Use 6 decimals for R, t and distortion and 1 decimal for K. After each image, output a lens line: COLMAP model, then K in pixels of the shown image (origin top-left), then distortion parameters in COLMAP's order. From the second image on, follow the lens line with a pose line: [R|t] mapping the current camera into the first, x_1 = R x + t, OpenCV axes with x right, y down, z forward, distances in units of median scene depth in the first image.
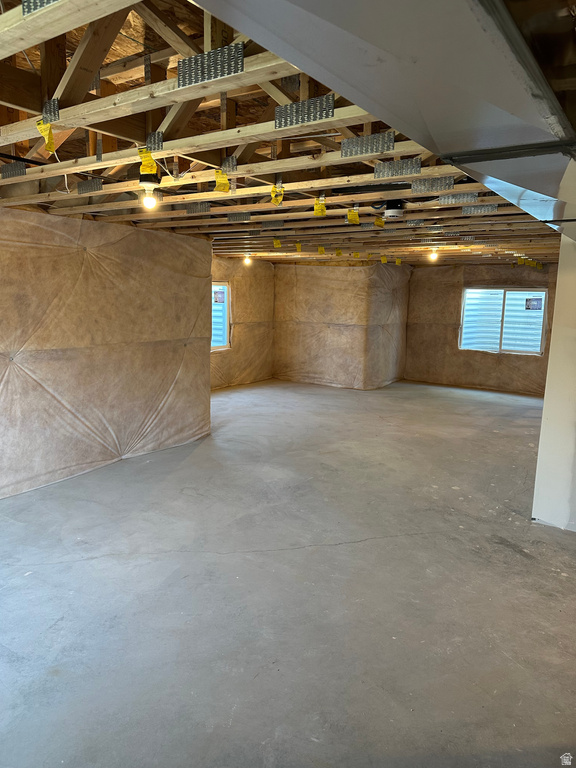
lens RADIAL K [[538.3, 0, 290.1], [0, 538.3, 385.1], [0, 0, 1]] dist [0.070220, -0.084517]
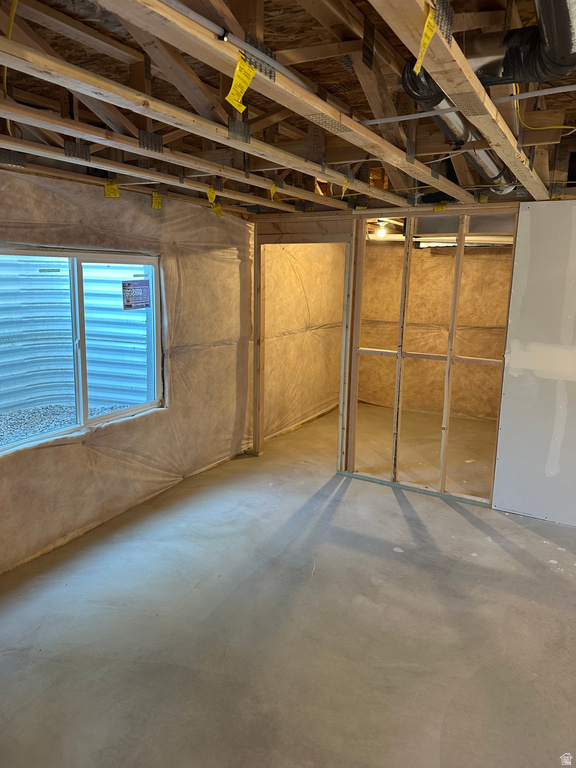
lens RADIAL K [[538.3, 0, 290.1], [0, 538.3, 385.1], [0, 0, 1]] dist [0.070220, -0.084517]
pose [[-0.102755, -0.224413, 0.969061, 0.033632], [0.130851, 0.962703, 0.236816, -0.241664], [-0.986063, 0.151136, -0.069558, 1.358841]]
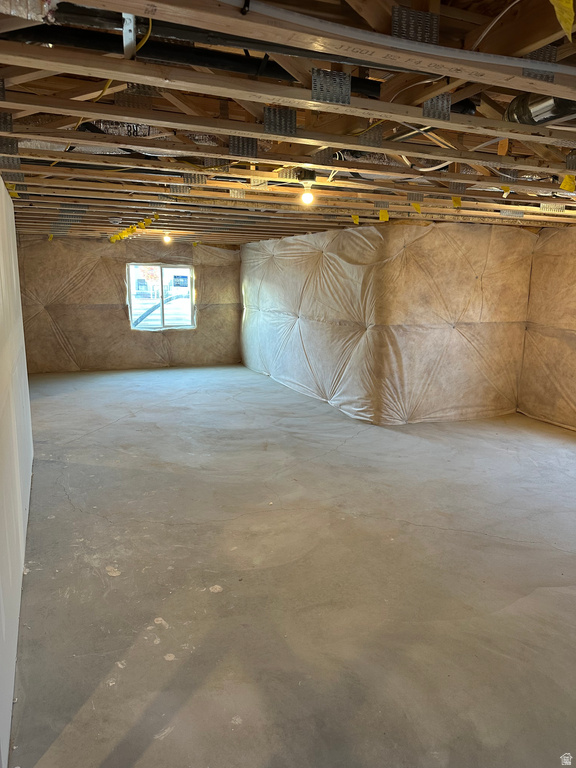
lens RADIAL K [[538.3, 0, 290.1], [0, 538.3, 385.1], [0, 0, 1]] dist [0.070220, -0.084517]
pose [[-0.518213, 0.143387, -0.843146, 0.738810], [-0.168299, 0.949473, 0.264909, -0.208975], [0.838529, 0.279180, -0.467898, 1.288113]]
